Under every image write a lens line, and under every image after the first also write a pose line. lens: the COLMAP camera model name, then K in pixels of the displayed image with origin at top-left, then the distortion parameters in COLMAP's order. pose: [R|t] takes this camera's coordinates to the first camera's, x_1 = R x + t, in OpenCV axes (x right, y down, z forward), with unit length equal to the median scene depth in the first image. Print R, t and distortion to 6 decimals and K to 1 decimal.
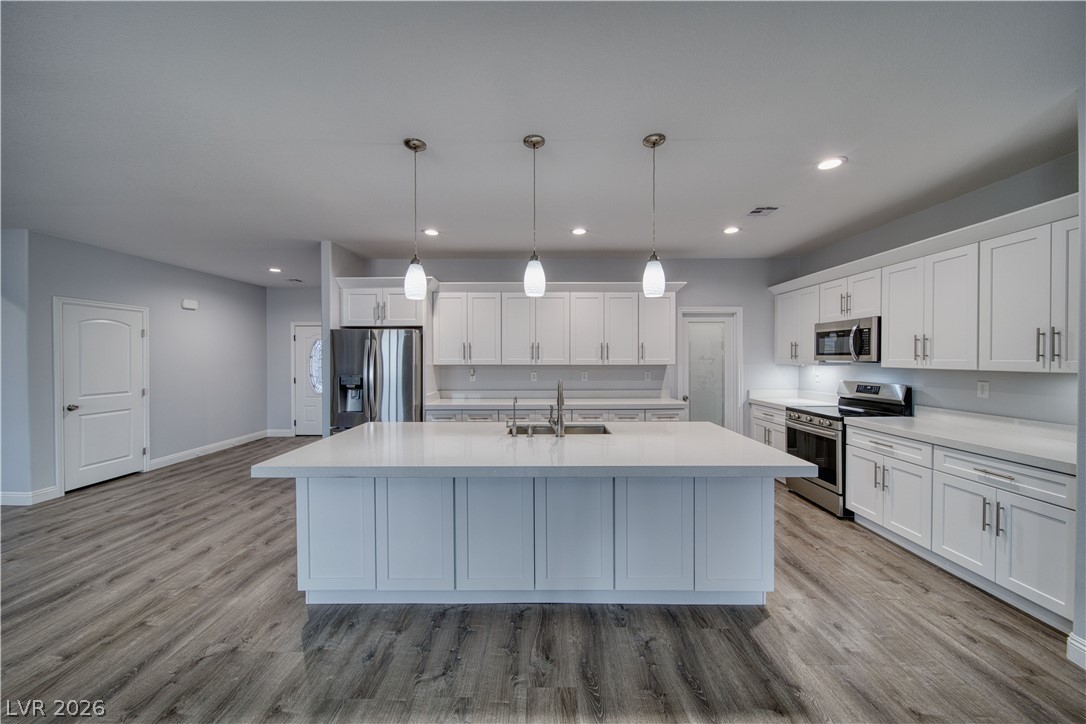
lens RADIAL K [[379.7, 0, 543.0], [0, 379.7, 362.0], [0, 0, 1]] dist [0.000526, -0.001934]
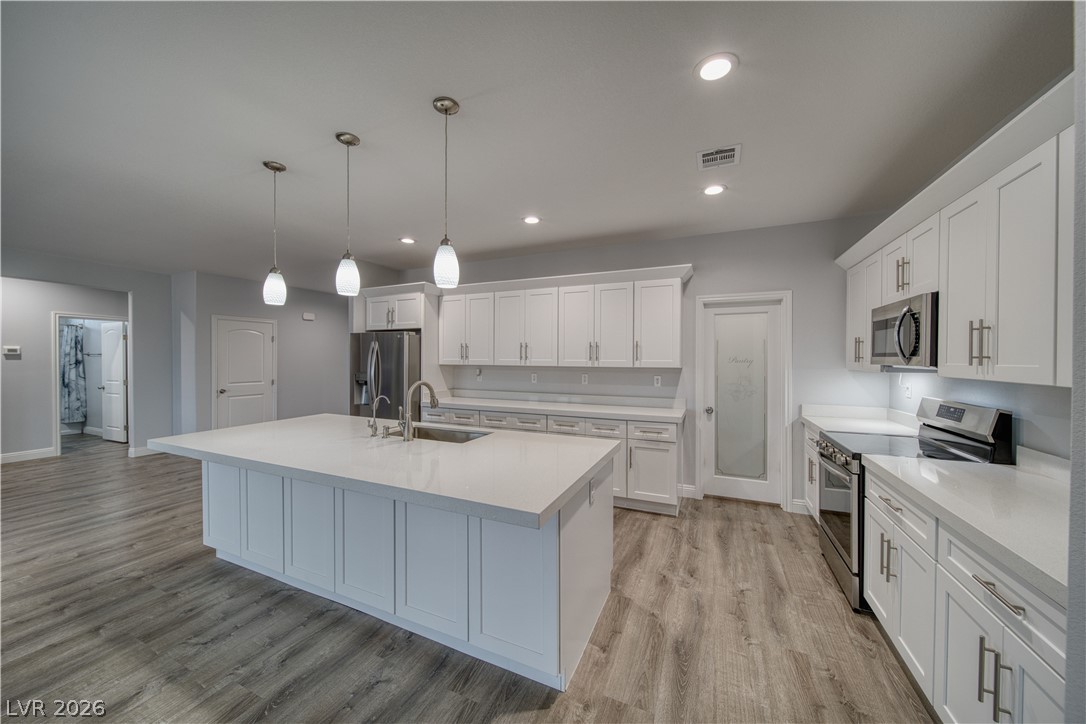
lens RADIAL K [[379.7, 0, 543.0], [0, 379.7, 362.0], [0, 0, 1]] dist [0.000526, -0.001934]
pose [[0.914821, 0.008941, -0.403760, 0.503339], [-0.009844, 0.999952, -0.000161, -0.002831], [0.403739, 0.004121, 0.914865, 0.180449]]
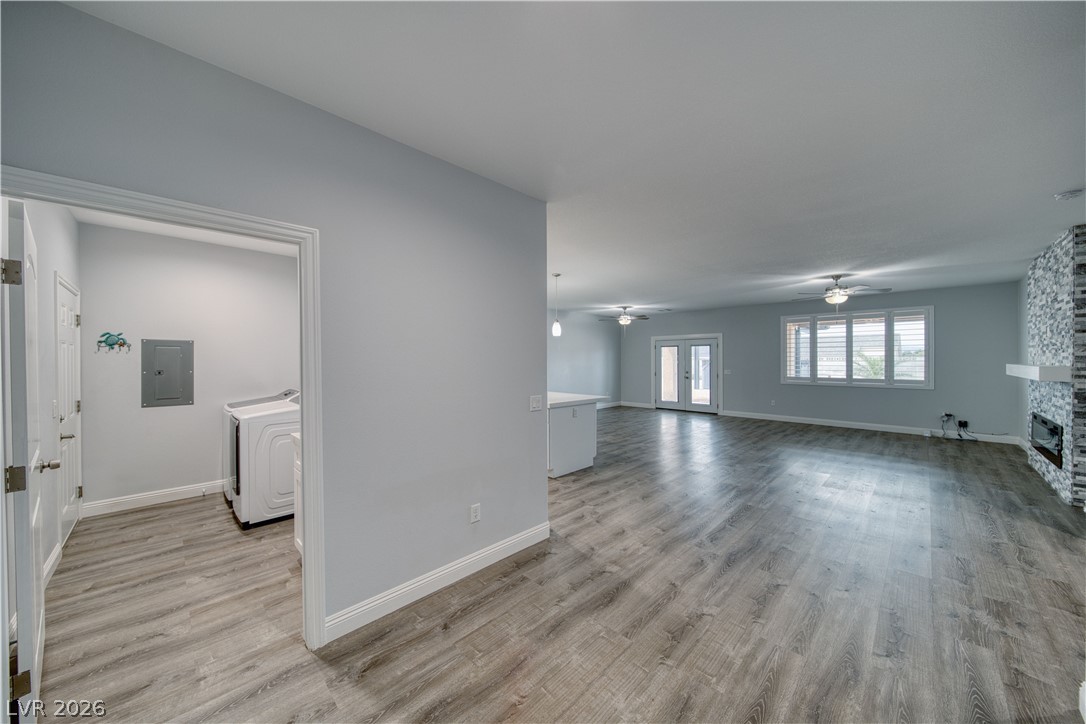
lens RADIAL K [[379.7, 0, 543.0], [0, 379.7, 362.0], [0, 0, 1]] dist [0.000526, -0.001934]
pose [[-0.706981, -0.000978, 0.707232, -1.233757], [0.014496, 0.999769, 0.015874, -0.020869], [-0.707084, 0.021474, -0.706803, 1.711996]]
